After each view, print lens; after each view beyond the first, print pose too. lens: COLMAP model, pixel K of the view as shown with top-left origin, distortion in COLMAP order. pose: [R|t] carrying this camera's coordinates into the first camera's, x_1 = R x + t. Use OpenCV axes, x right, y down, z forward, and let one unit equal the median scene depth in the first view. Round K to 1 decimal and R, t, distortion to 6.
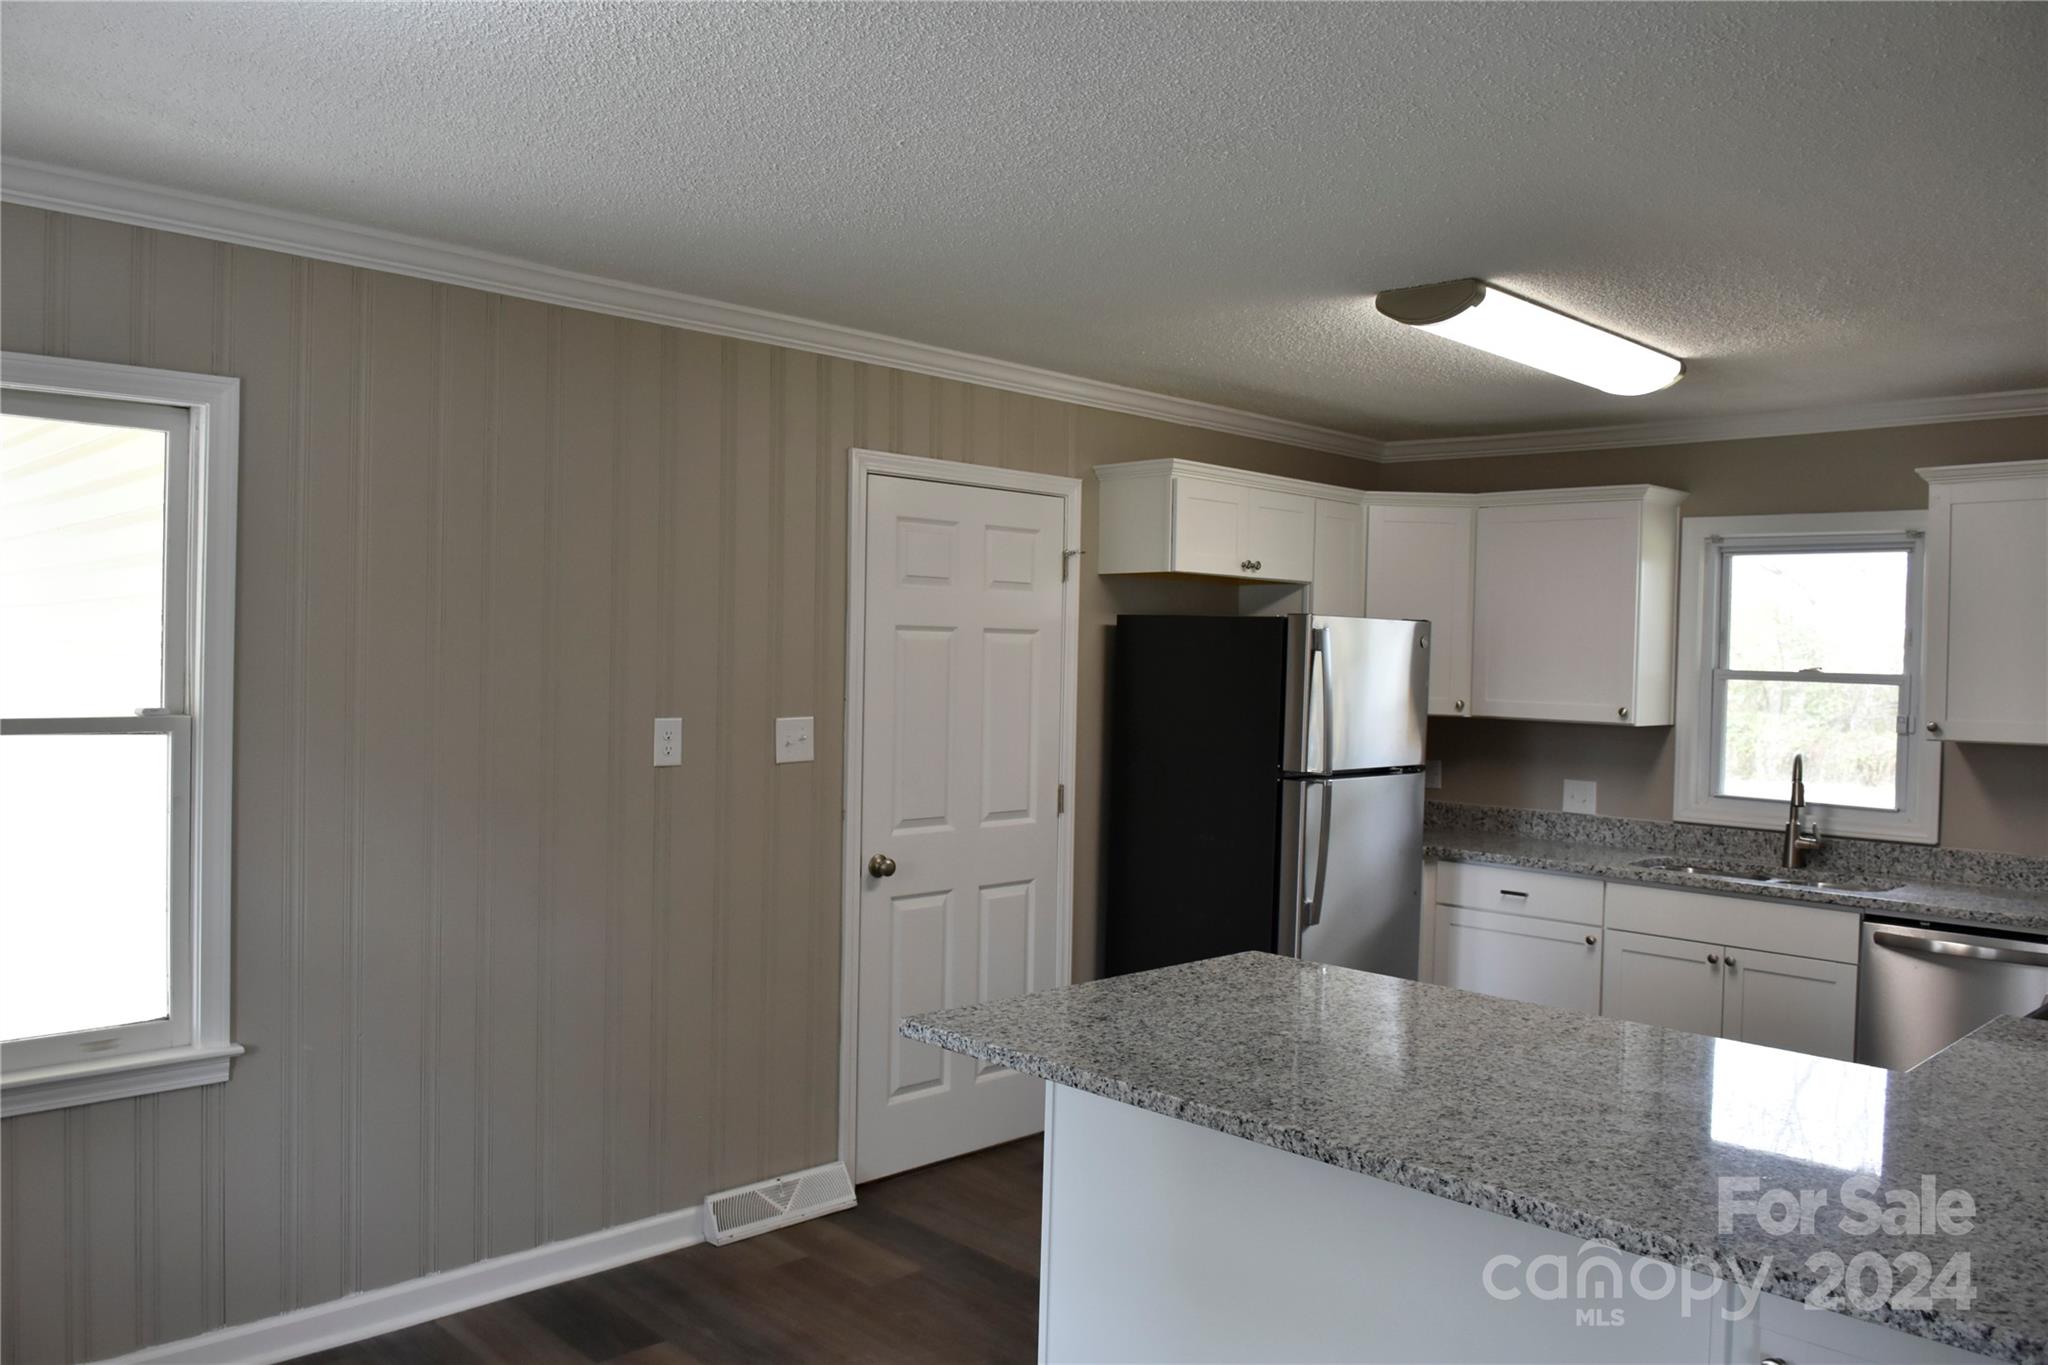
lens RADIAL K [[1569.9, 0, 1024.0], [0, 1569.9, 682.5], [0, 0, 1]] dist [-0.002169, -0.002643]
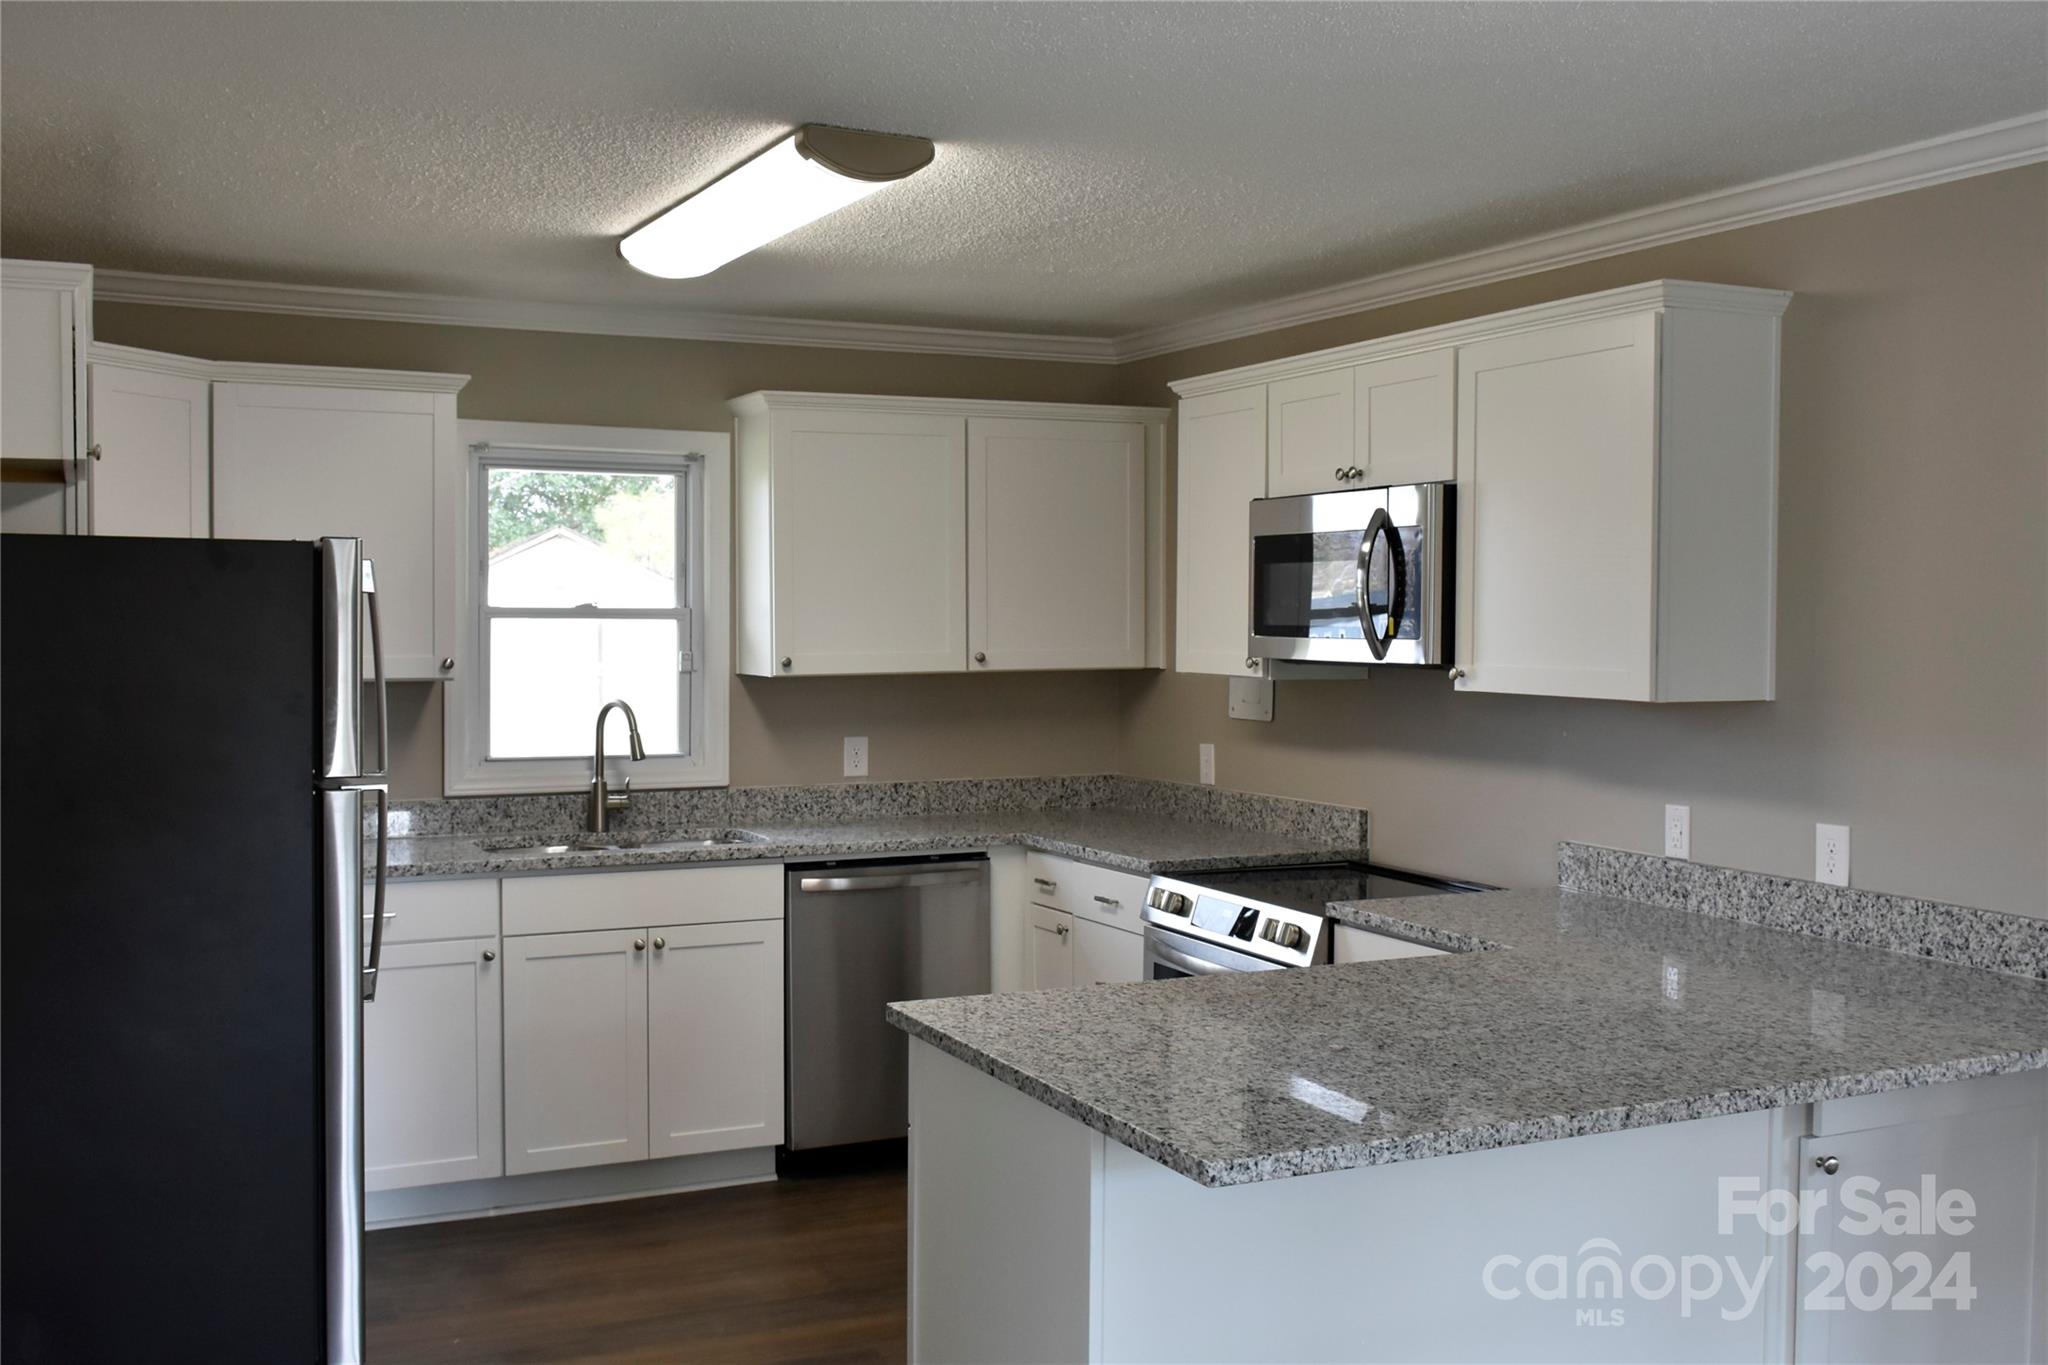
lens RADIAL K [[1968.8, 0, 1024.0], [0, 1968.8, 682.5], [0, 0, 1]] dist [-0.014241, -0.013263]
pose [[0.326179, -0.057860, 0.943535, -0.478911], [0.019743, 0.998324, 0.054395, -0.020742], [-0.945102, 0.000885, 0.326775, 0.431534]]
